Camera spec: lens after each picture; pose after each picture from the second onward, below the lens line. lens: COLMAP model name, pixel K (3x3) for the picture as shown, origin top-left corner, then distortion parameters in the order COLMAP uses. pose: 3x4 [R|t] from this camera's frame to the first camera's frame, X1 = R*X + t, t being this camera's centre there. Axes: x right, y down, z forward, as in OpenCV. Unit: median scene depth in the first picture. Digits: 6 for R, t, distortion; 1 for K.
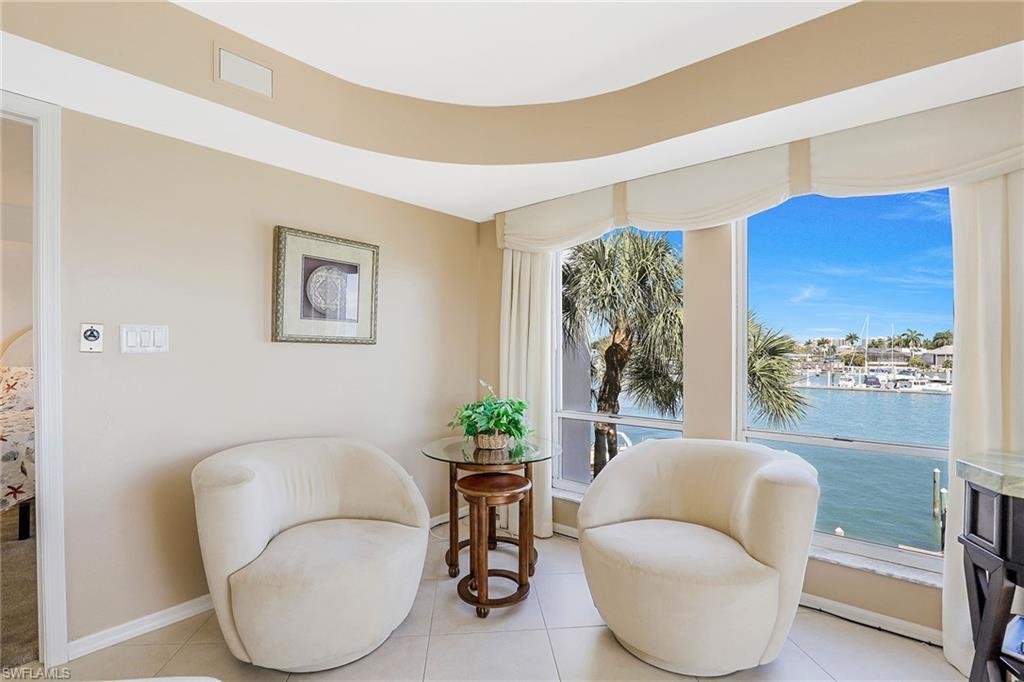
lens RADIAL K [[473.6, 0, 512.6], [0, 473.6, 350.1], [0, 0, 1]] dist [-0.029911, 0.000521]
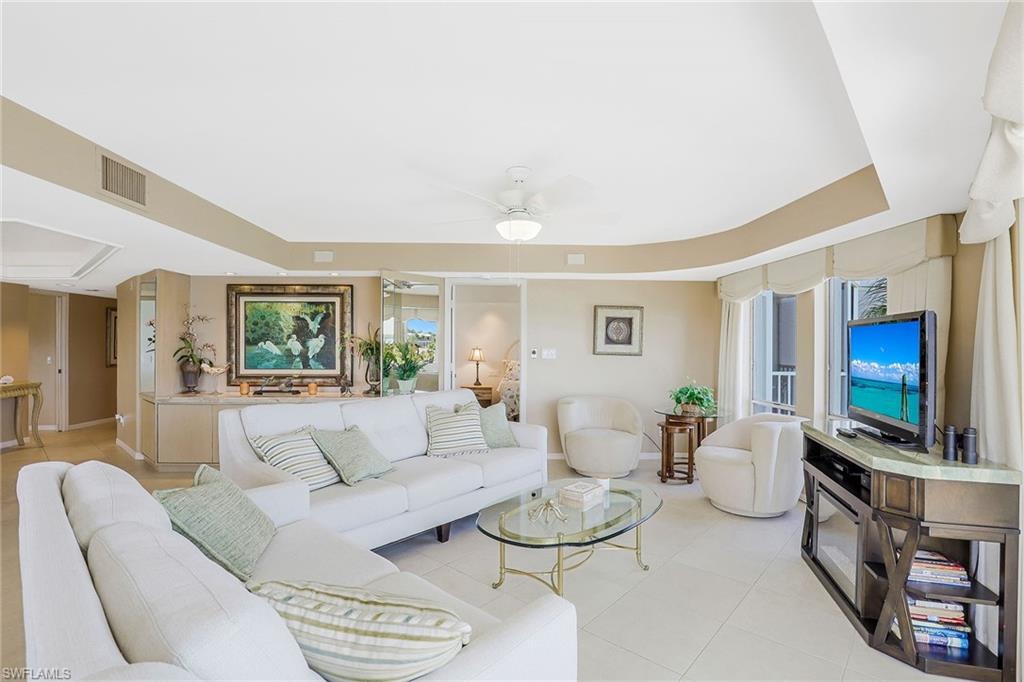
lens RADIAL K [[490.9, 0, 511.9], [0, 490.9, 361.5], [0, 0, 1]] dist [-0.003600, 0.000227]
pose [[0.682980, 0.030791, -0.729788, 0.971067], [-0.012127, 0.999451, 0.030819, -0.051867], [0.730337, -0.012198, 0.682978, -0.944758]]
